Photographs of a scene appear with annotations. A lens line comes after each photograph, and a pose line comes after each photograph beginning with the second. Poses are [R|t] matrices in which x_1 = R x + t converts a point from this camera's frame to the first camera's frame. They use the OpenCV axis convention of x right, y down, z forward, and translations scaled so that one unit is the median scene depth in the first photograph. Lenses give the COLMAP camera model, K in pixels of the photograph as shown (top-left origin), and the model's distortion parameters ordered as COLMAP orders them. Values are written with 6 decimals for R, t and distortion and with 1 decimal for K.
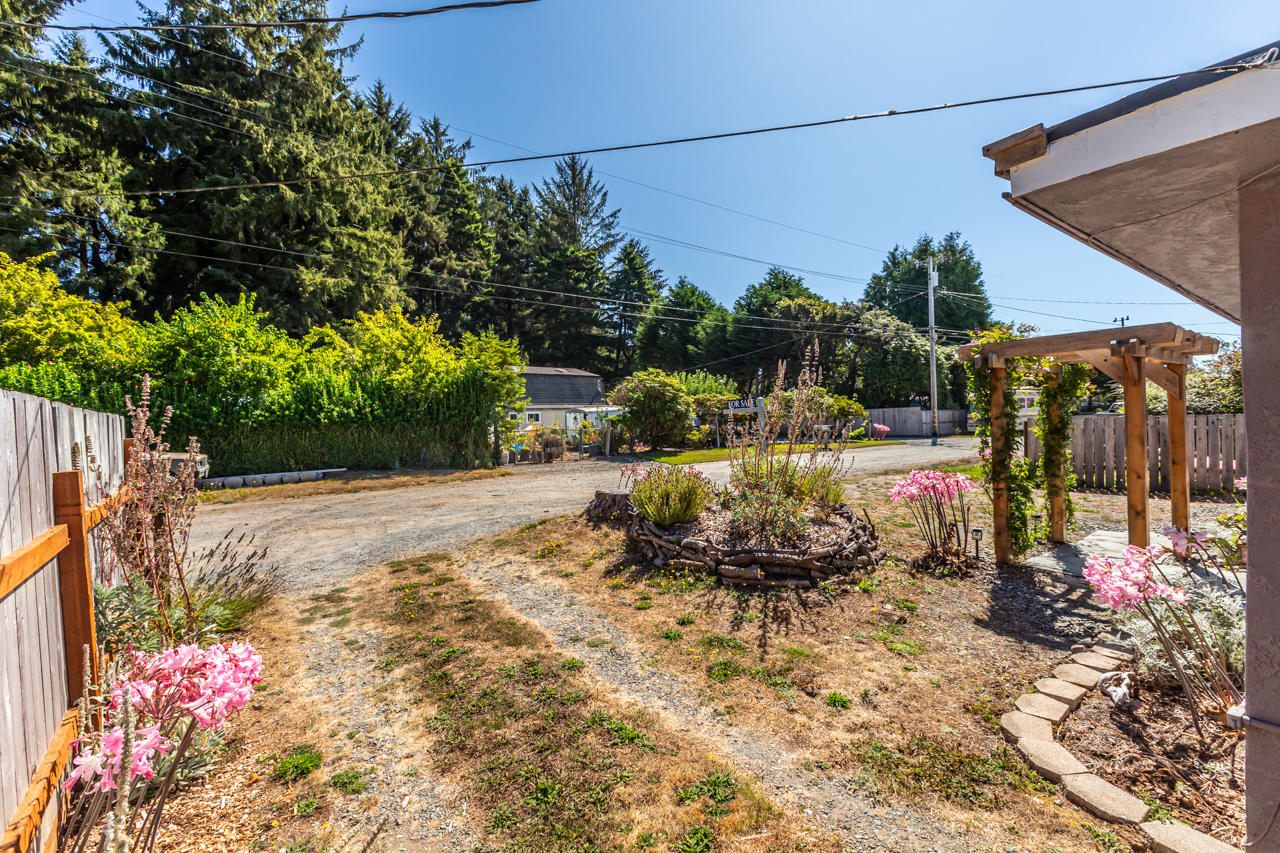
lens RADIAL K [[569.2, 0, 641.7], [0, 569.2, 425.7], [0, 0, 1]] dist [0.000897, 0.000215]
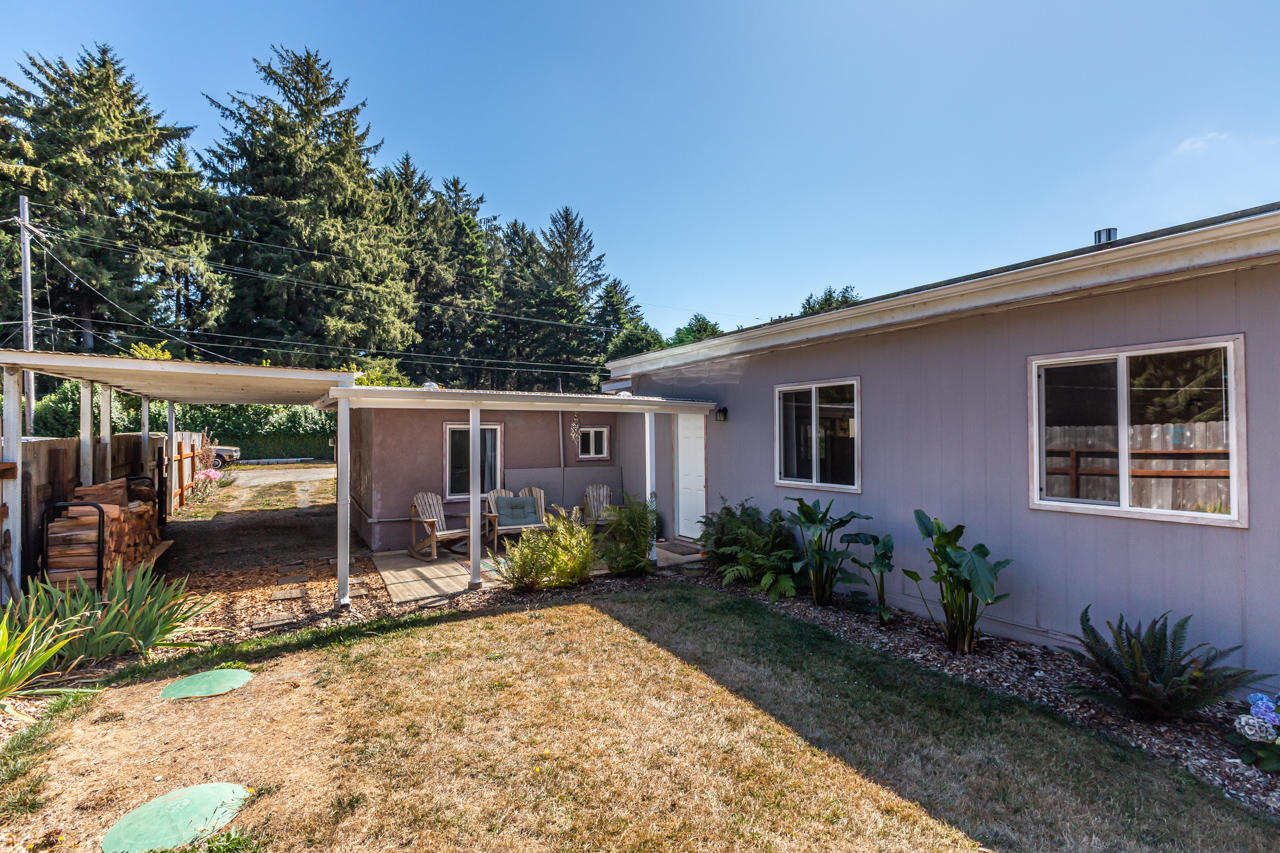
lens RADIAL K [[569.2, 0, 641.7], [0, 569.2, 425.7], [0, 0, 1]] dist [0.000897, 0.000215]
pose [[0.996610, 0.023387, -0.078877, 0.196265], [-0.025199, 0.999439, -0.022048, -0.004525], [0.078317, 0.023961, 0.996641, -0.216908]]
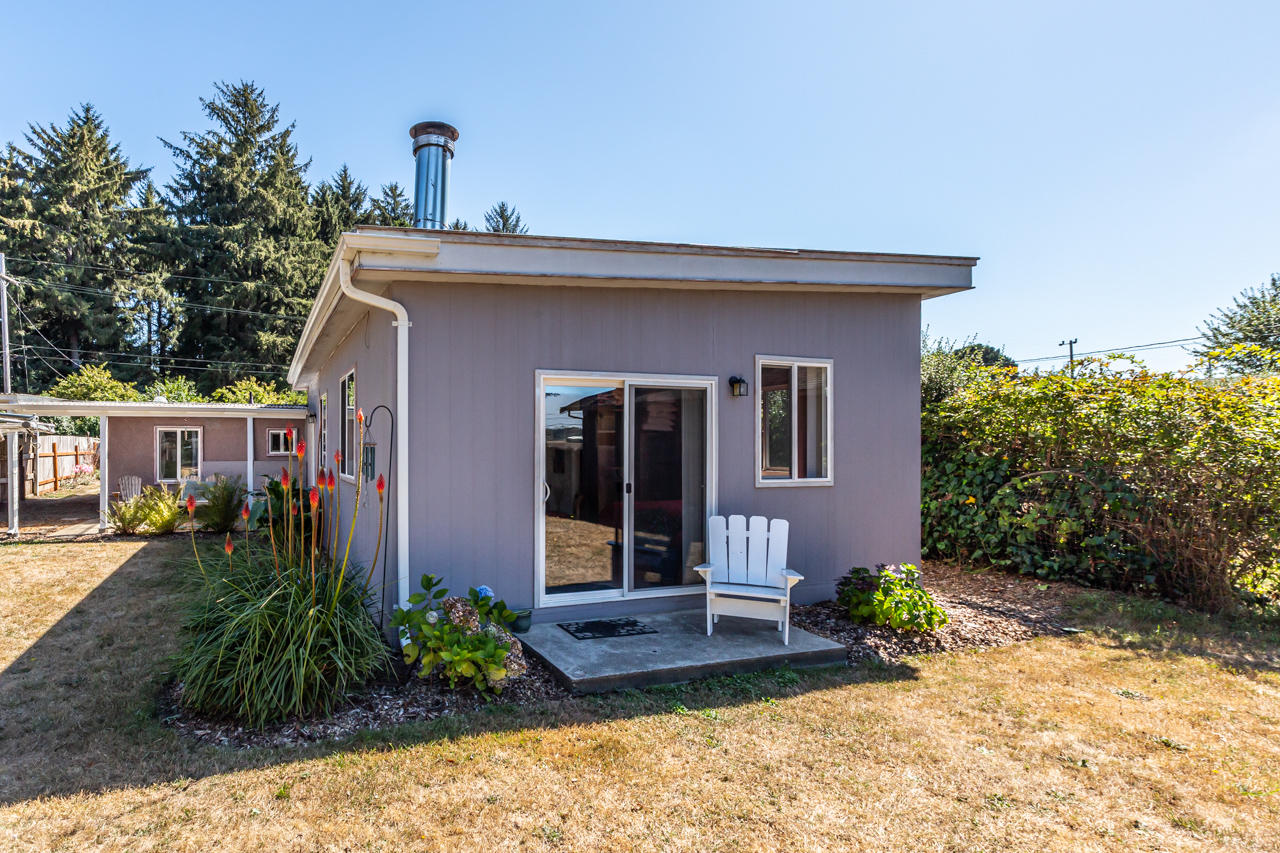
lens RADIAL K [[621.6, 0, 465.0], [0, 621.6, 449.6], [0, 0, 1]] dist [0.003407, -0.000273]
pose [[0.943897, 0.030654, -0.328815, 0.321438], [-0.029174, 0.999530, 0.009436, -0.004248], [0.328950, 0.000687, 0.944347, -0.250843]]
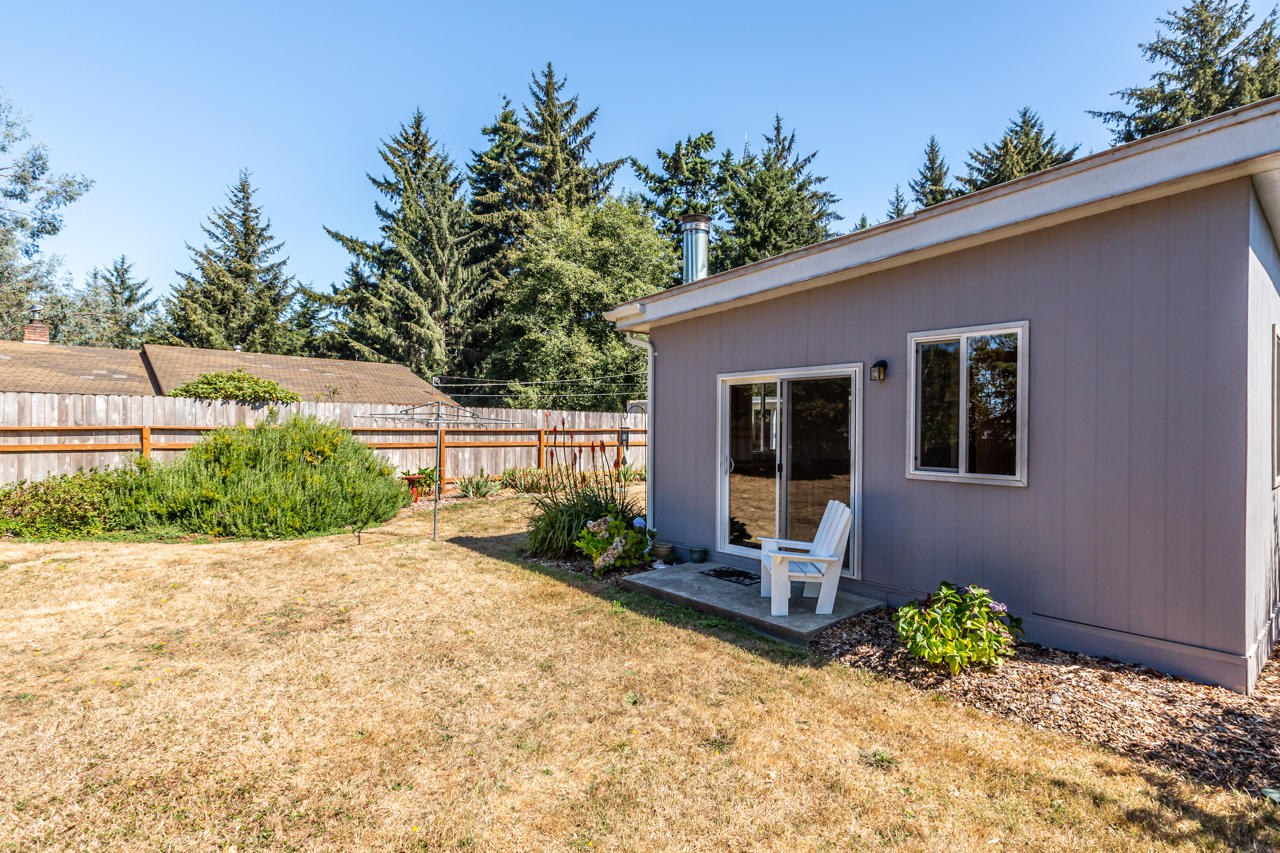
lens RADIAL K [[621.0, 0, 688.1], [0, 621.0, 423.7], [0, 0, 1]] dist [0.000976, 0.000635]
pose [[0.113532, 0.024207, -0.993239, 0.428541], [-0.016315, 0.999614, 0.022497, -0.008492], [0.993400, 0.013651, 0.113883, -0.177256]]
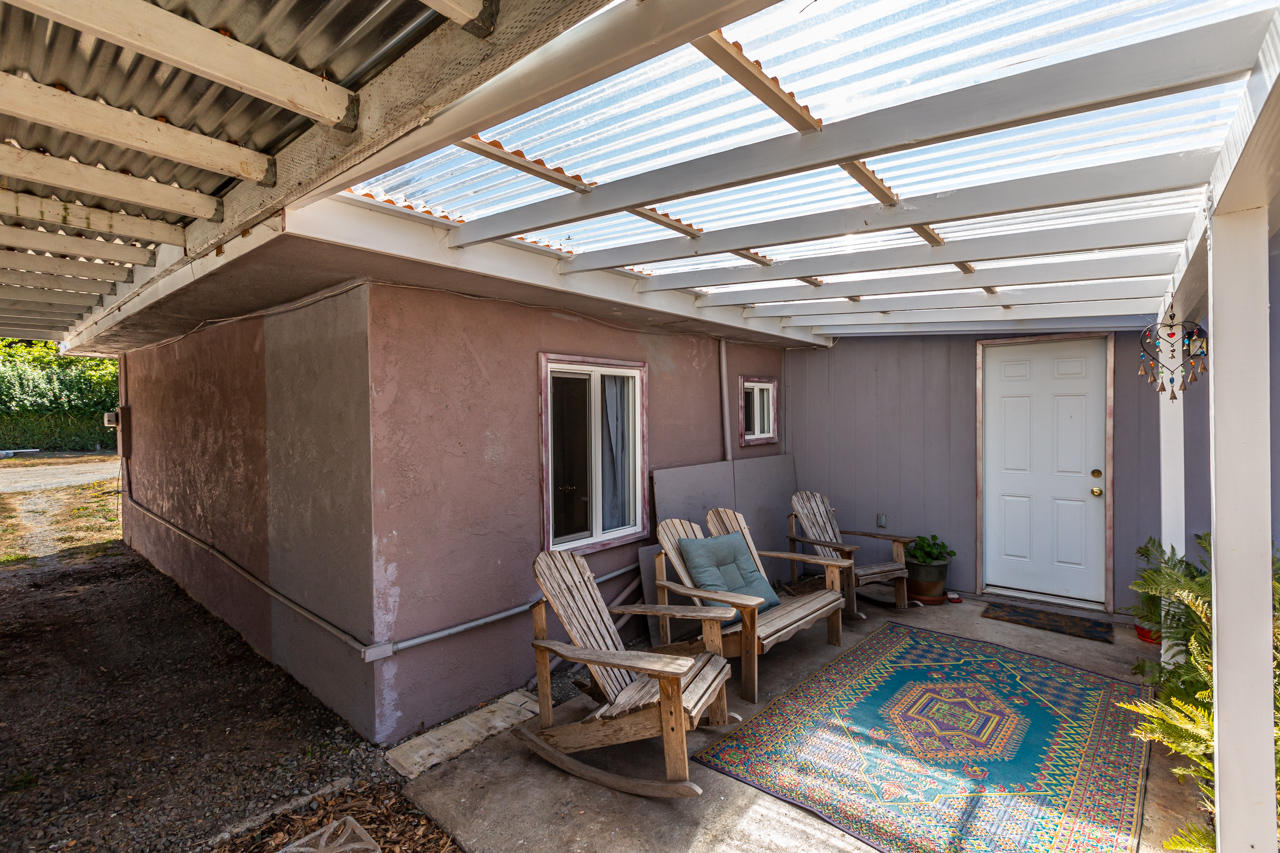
lens RADIAL K [[569.2, 0, 641.7], [0, 569.2, 425.7], [0, 0, 1]] dist [0.000897, 0.000215]
pose [[0.974849, 0.012249, 0.222531, 0.125215], [-0.014584, 0.999854, 0.008852, -0.000688], [-0.222390, -0.011875, 0.974885, -0.123457]]
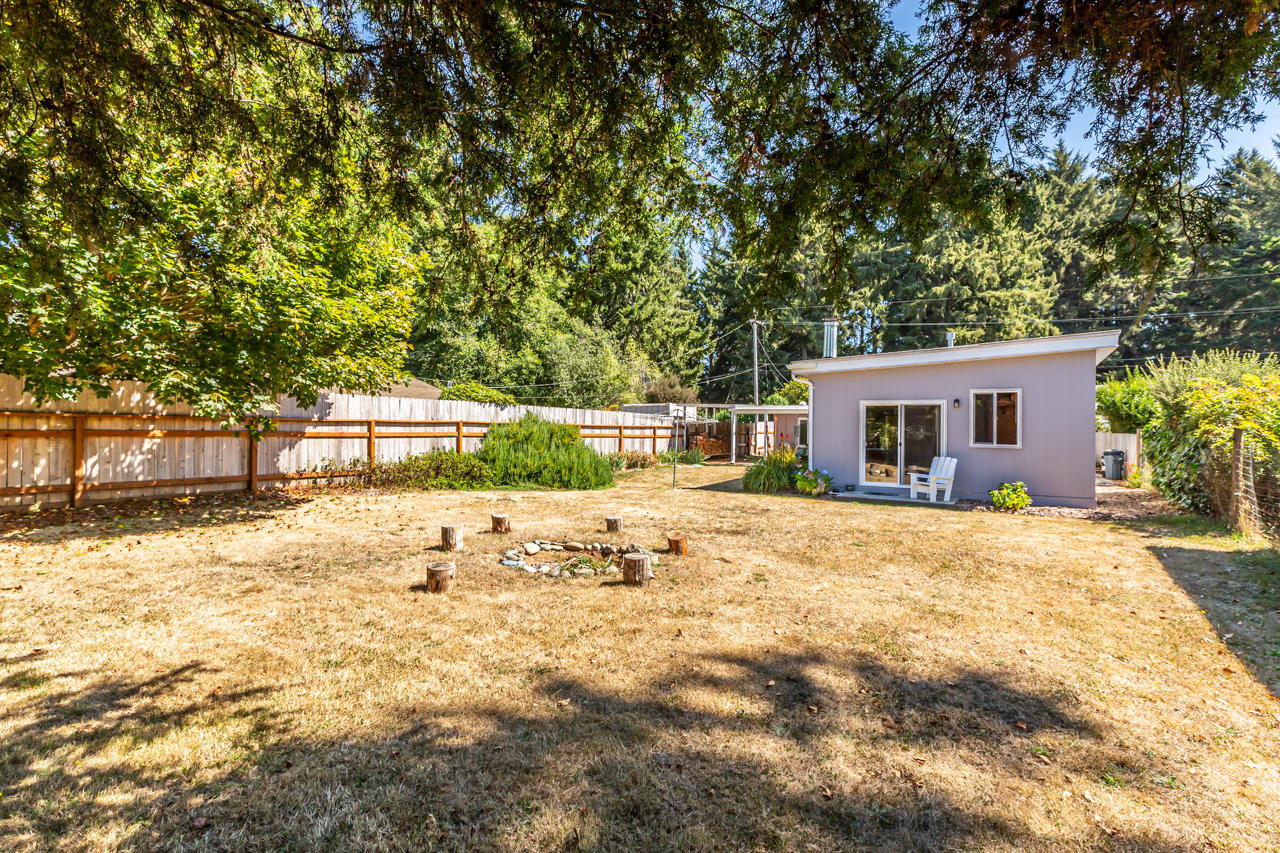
lens RADIAL K [[613.3, 0, 638.7], [0, 613.3, 413.0], [0, 0, 1]] dist [-0.000144, 0.000083]
pose [[0.373173, 0.014753, -0.927644, 0.511522], [-0.034448, 0.999404, 0.002037, -0.007771], [0.927122, 0.031195, 0.373459, -0.345178]]
